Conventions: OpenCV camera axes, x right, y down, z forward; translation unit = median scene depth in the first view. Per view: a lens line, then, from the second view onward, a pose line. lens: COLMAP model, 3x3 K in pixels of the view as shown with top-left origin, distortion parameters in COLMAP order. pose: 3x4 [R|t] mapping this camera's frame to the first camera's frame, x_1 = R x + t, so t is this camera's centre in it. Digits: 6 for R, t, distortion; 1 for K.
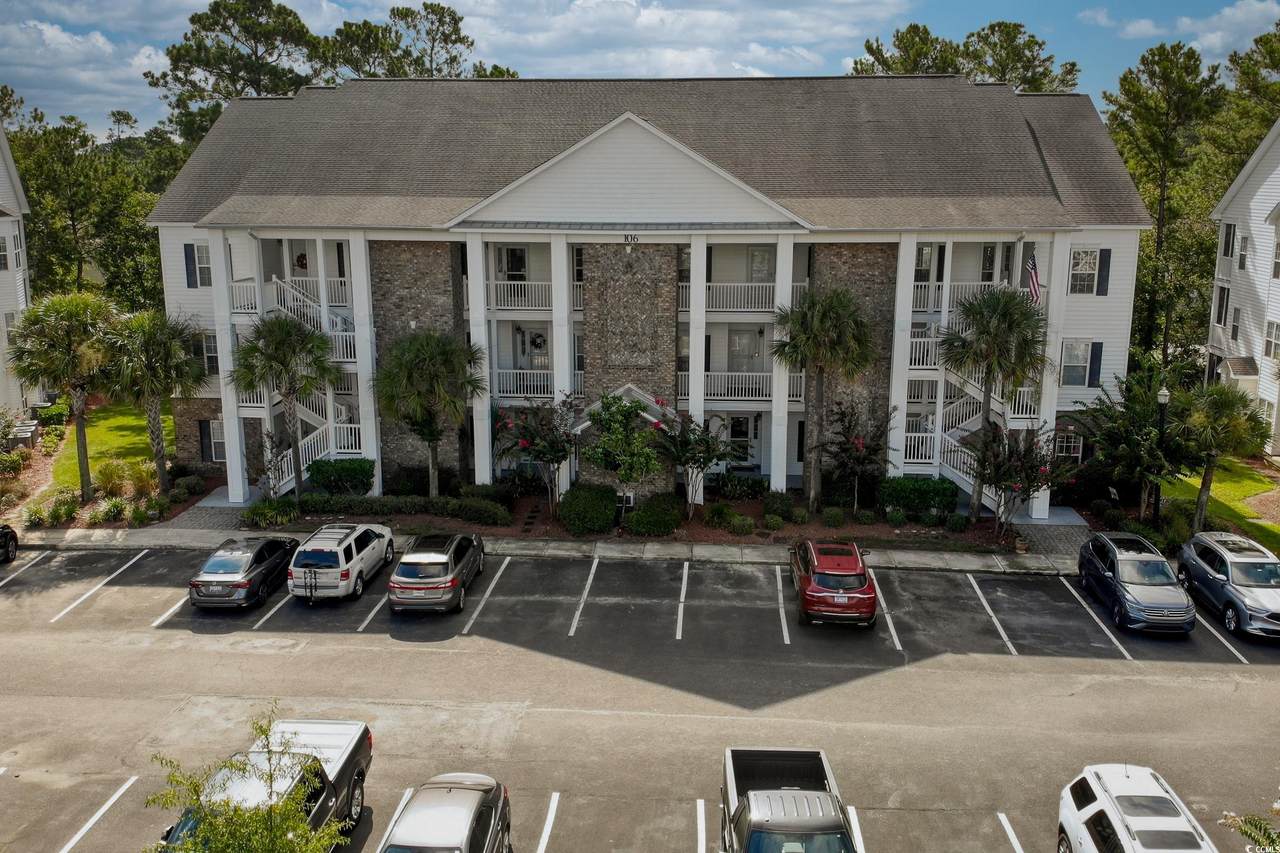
lens RADIAL K [[1040.3, 0, 640.0], [0, 1040.3, 426.5], [0, 0, 1]] dist [0.168490, -0.366798]
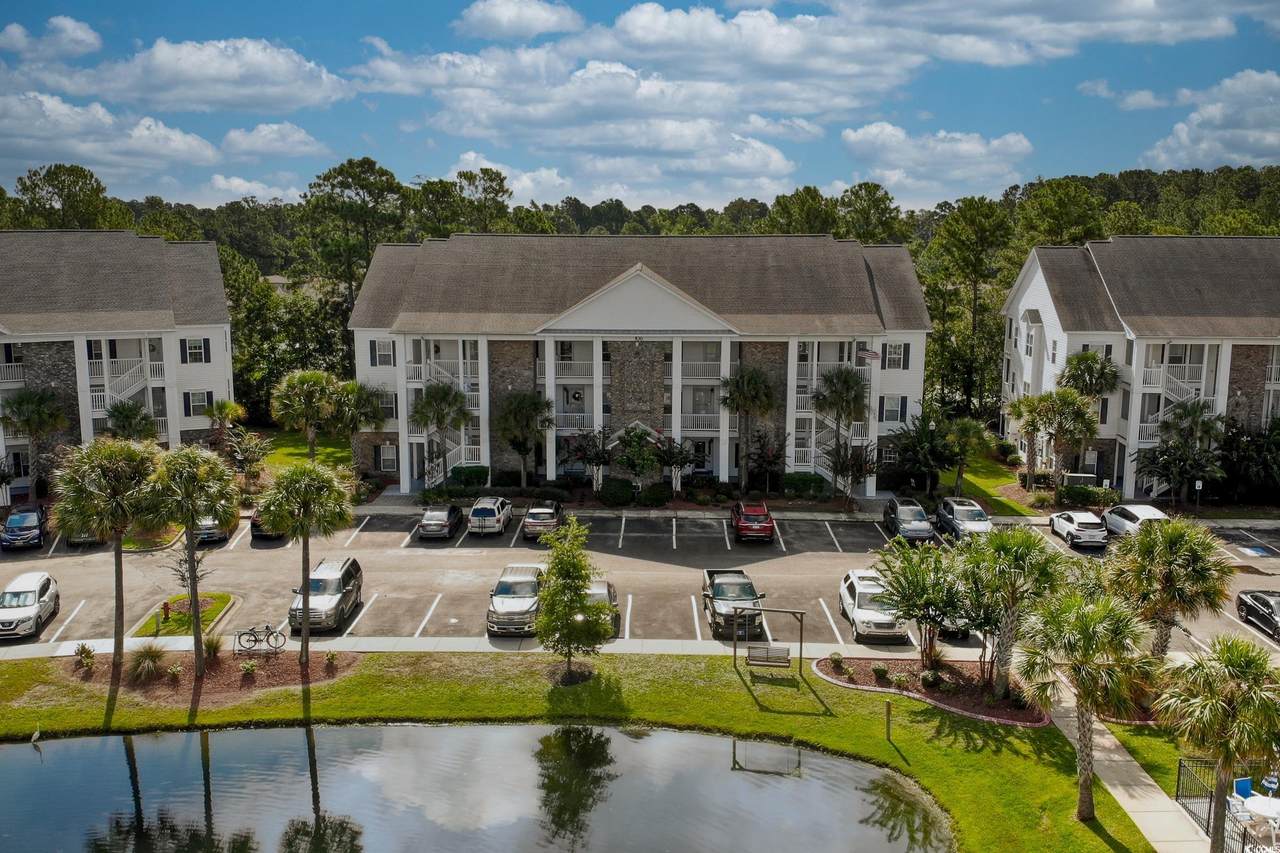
lens RADIAL K [[1040.3, 0, 640.0], [0, 1040.3, 426.5], [0, 0, 1]] dist [0.168490, -0.366798]
pose [[0.998456, -0.006249, 0.055189, -0.103361], [0.008769, 0.998925, -0.045527, 0.047785], [-0.054845, 0.045940, 0.997437, -0.736291]]
